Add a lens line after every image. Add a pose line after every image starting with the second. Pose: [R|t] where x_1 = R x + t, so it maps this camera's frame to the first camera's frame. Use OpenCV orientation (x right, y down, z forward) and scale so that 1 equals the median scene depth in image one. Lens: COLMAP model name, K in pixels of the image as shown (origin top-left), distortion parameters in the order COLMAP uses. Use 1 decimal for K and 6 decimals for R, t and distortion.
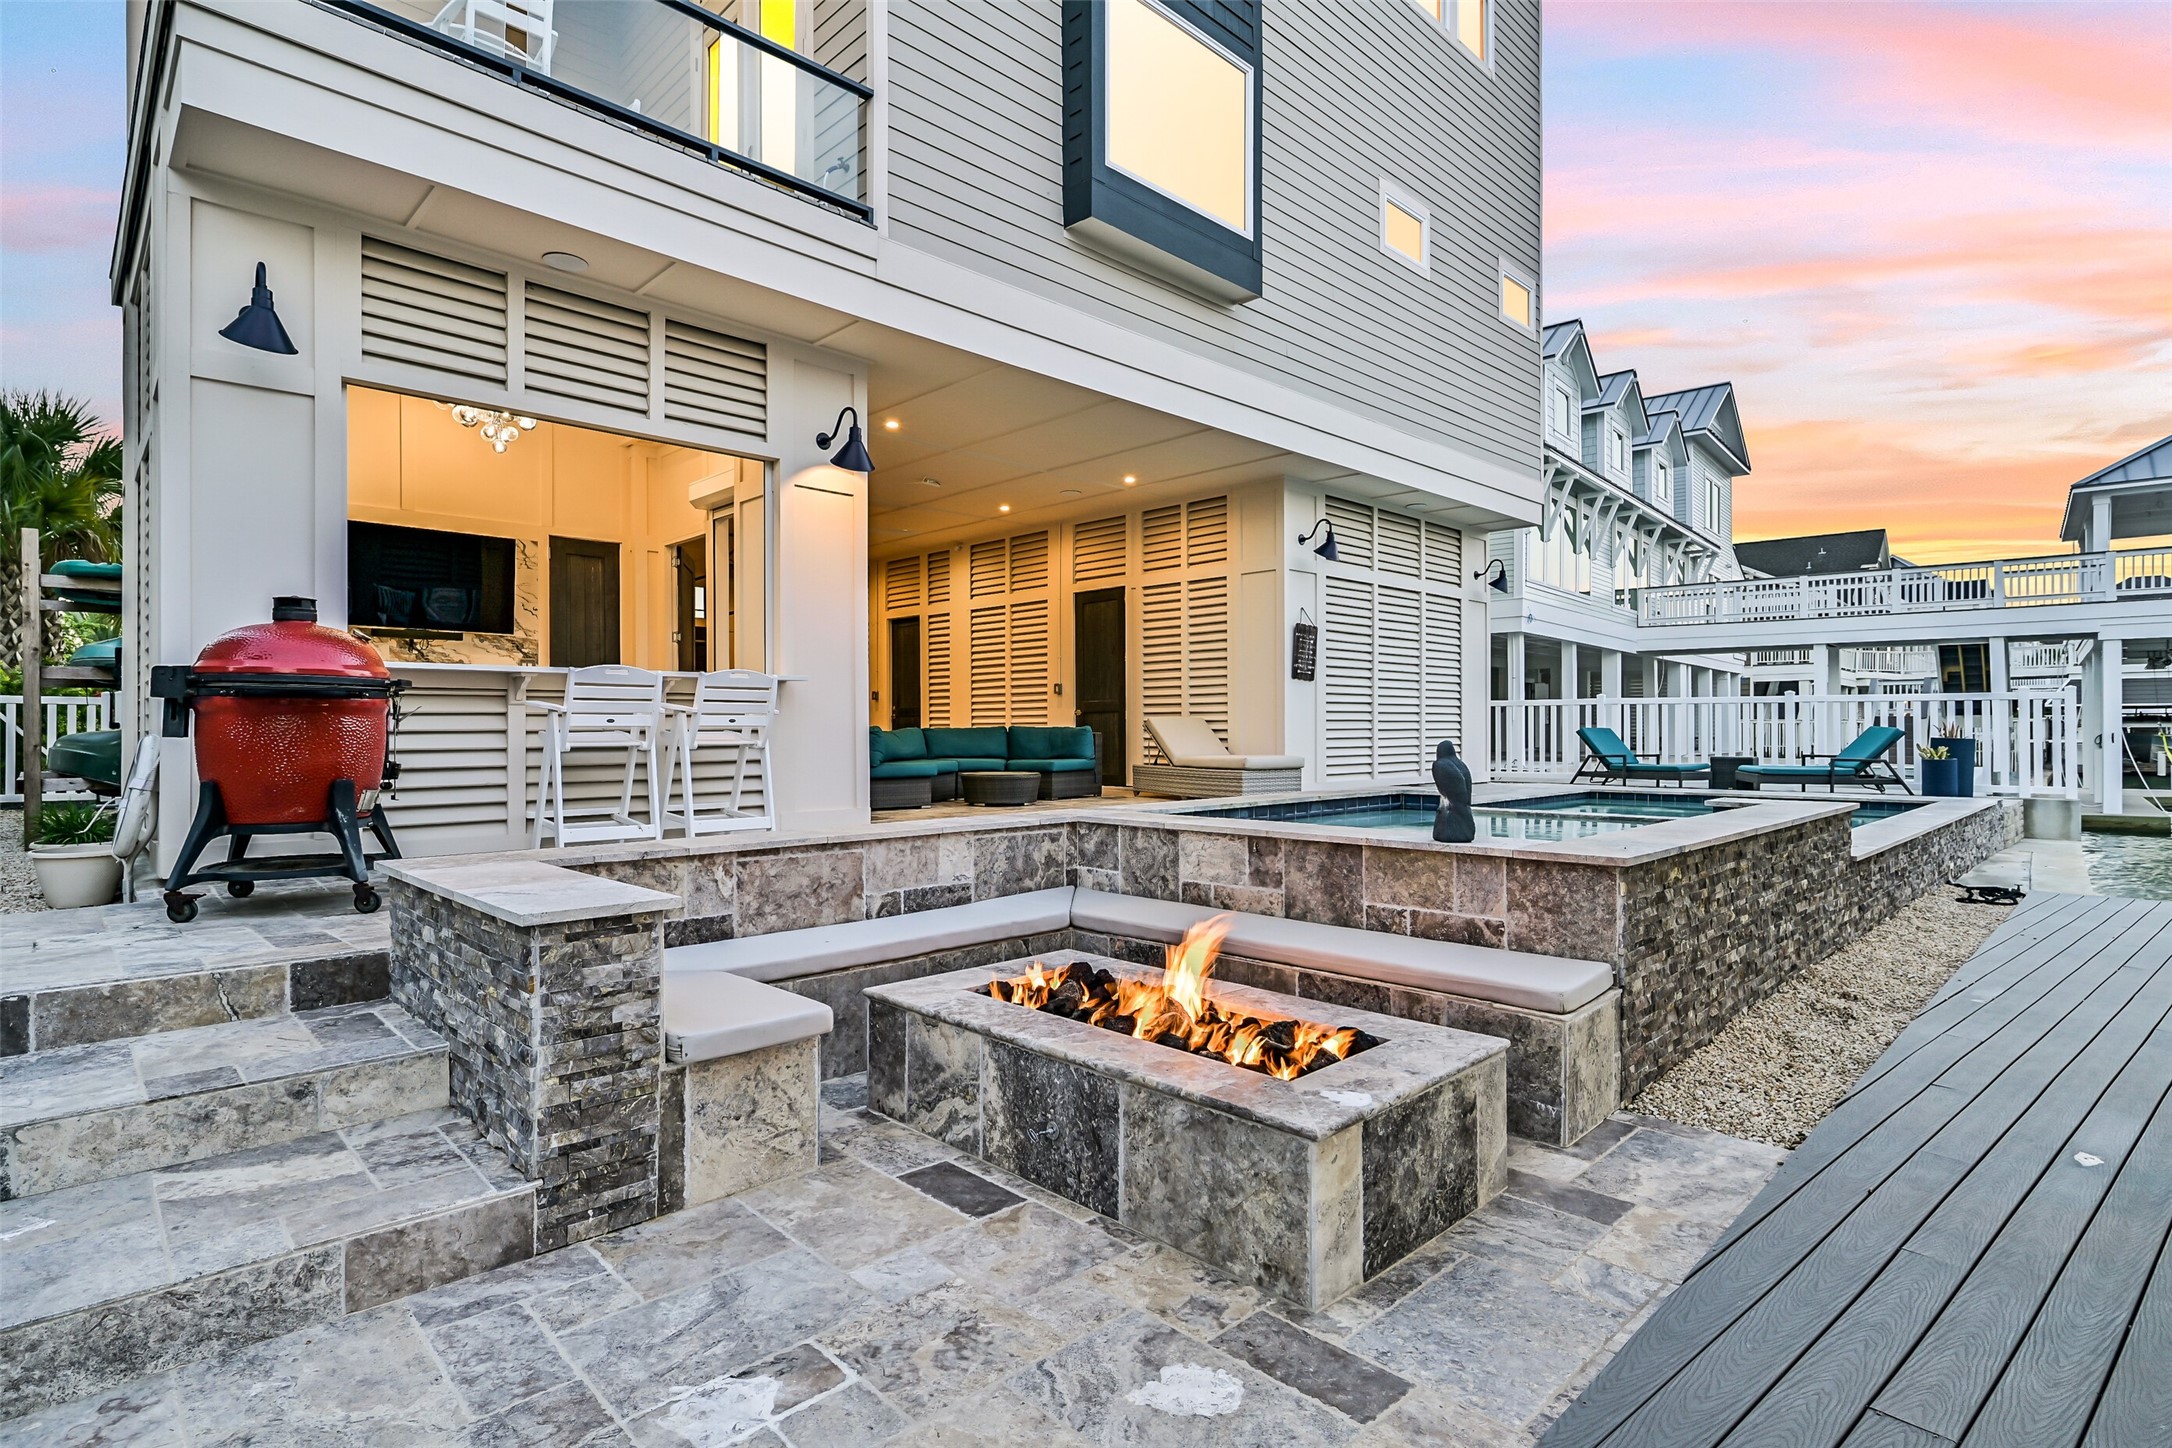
lens RADIAL K [[1090.5, 0, 1086.1], [0, 1090.5, 725.8], [0, 0, 1]] dist [-0.005239, 0.000493]
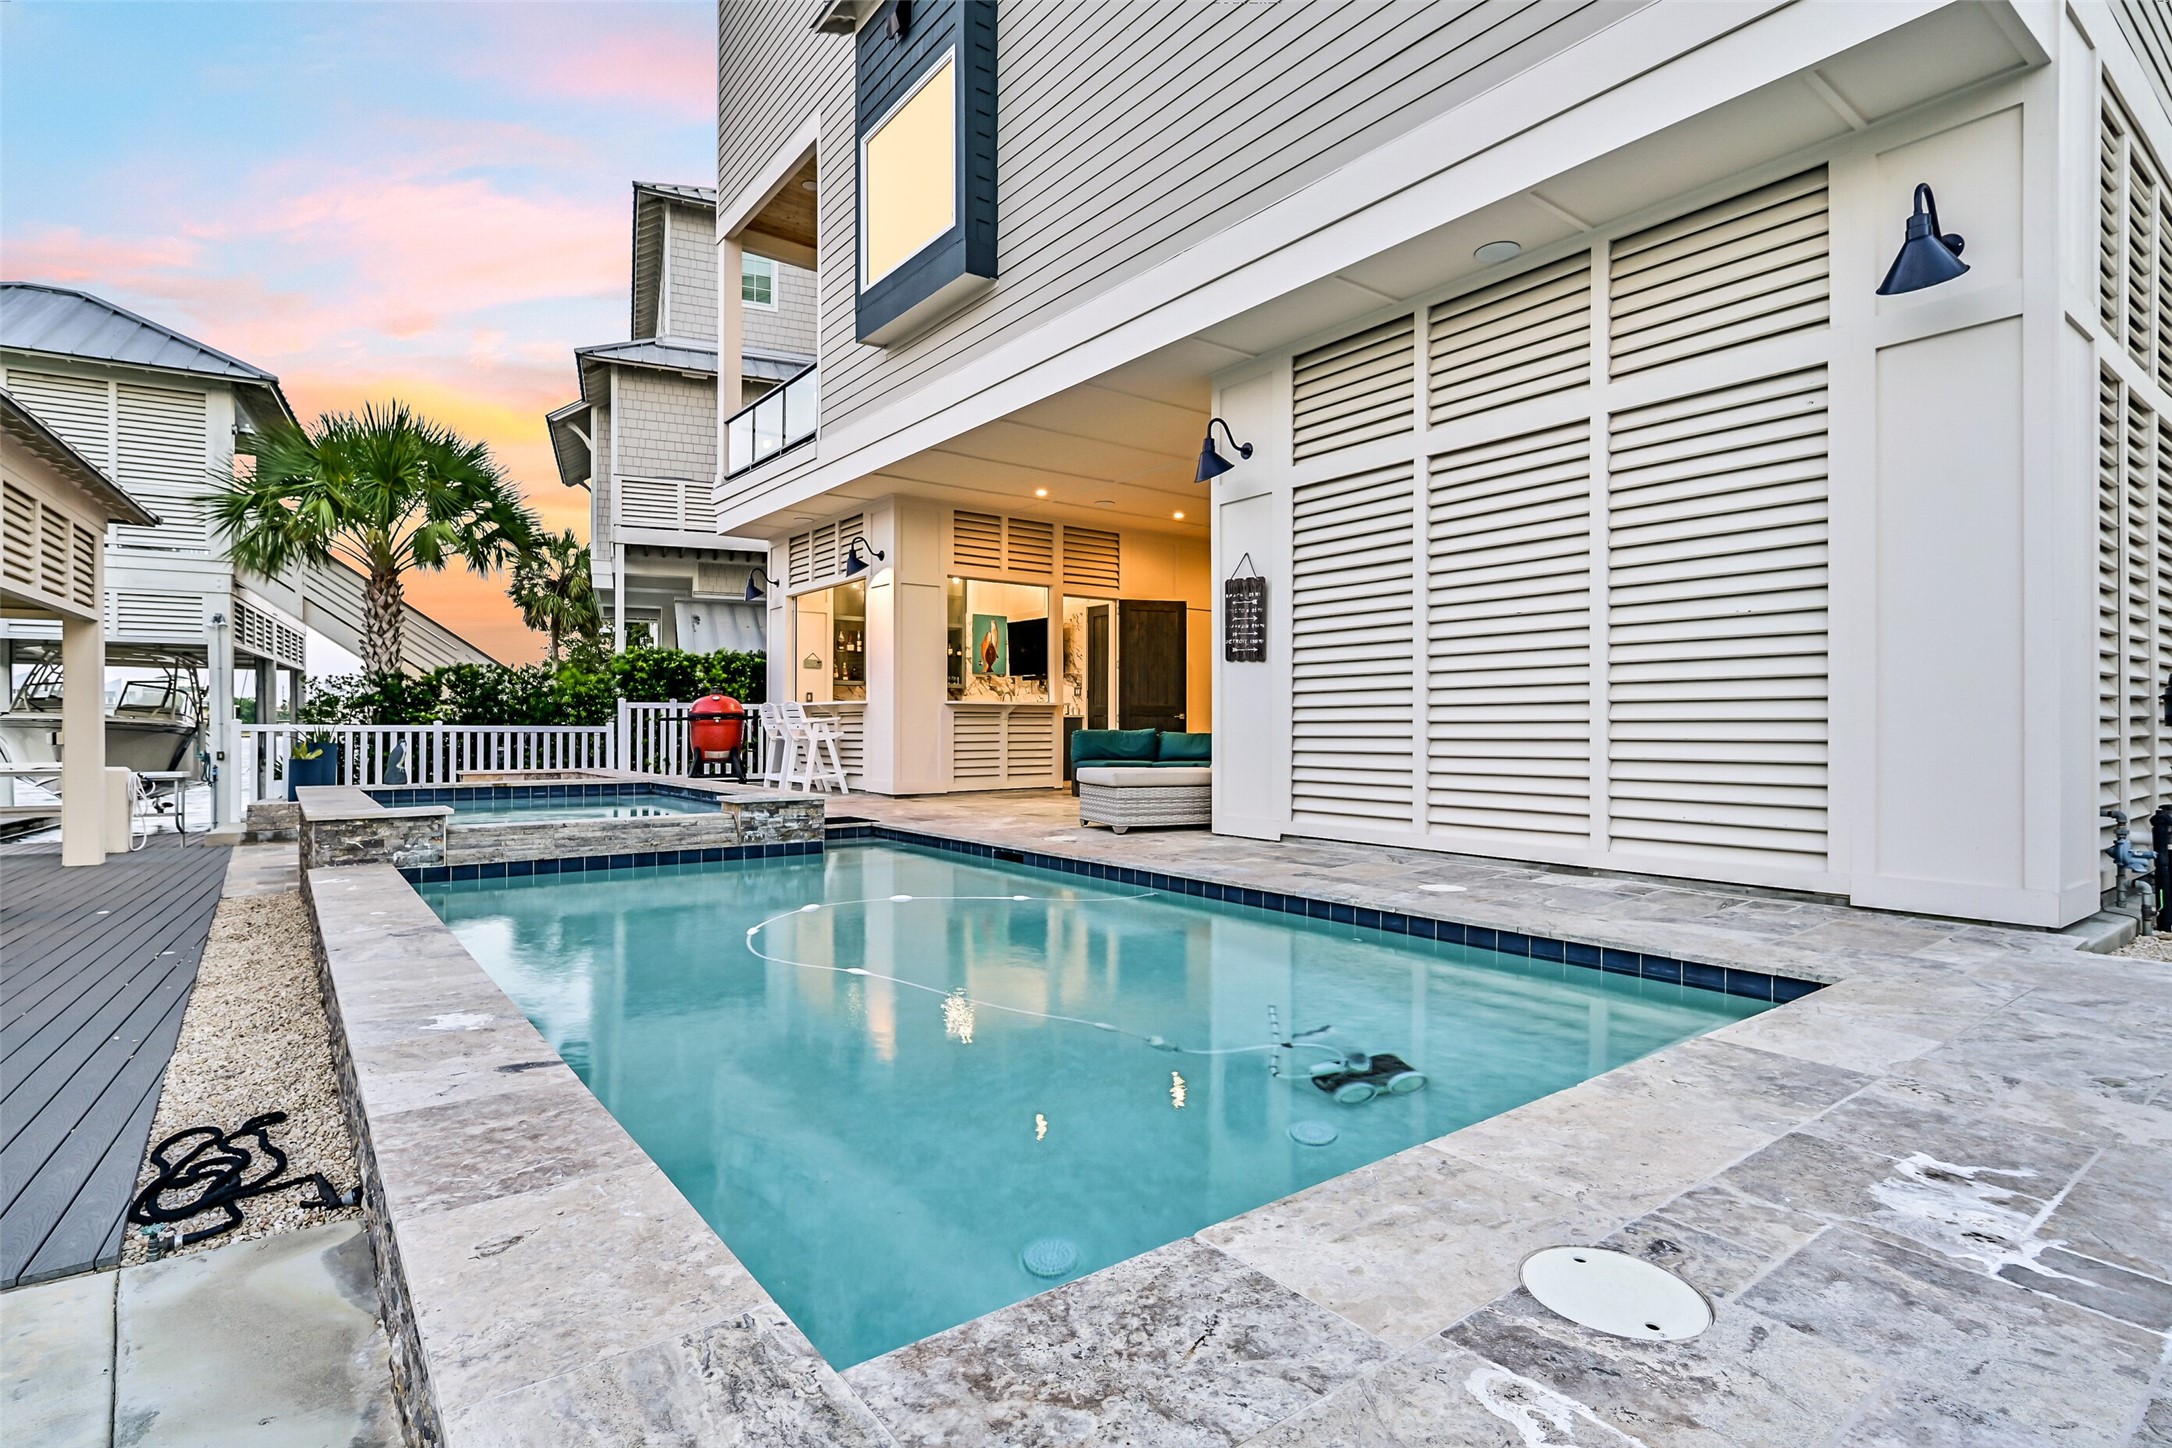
lens RADIAL K [[1066.4, 0, 1086.6], [0, 1066.4, 722.1], [0, 0, 1]] dist [-0.031514, -0.000660]
pose [[-0.121764, 0.007133, -0.992533, 0.848157], [0.007898, 0.999949, 0.006217, -0.009982], [0.992528, -0.007082, -0.121815, 0.974715]]
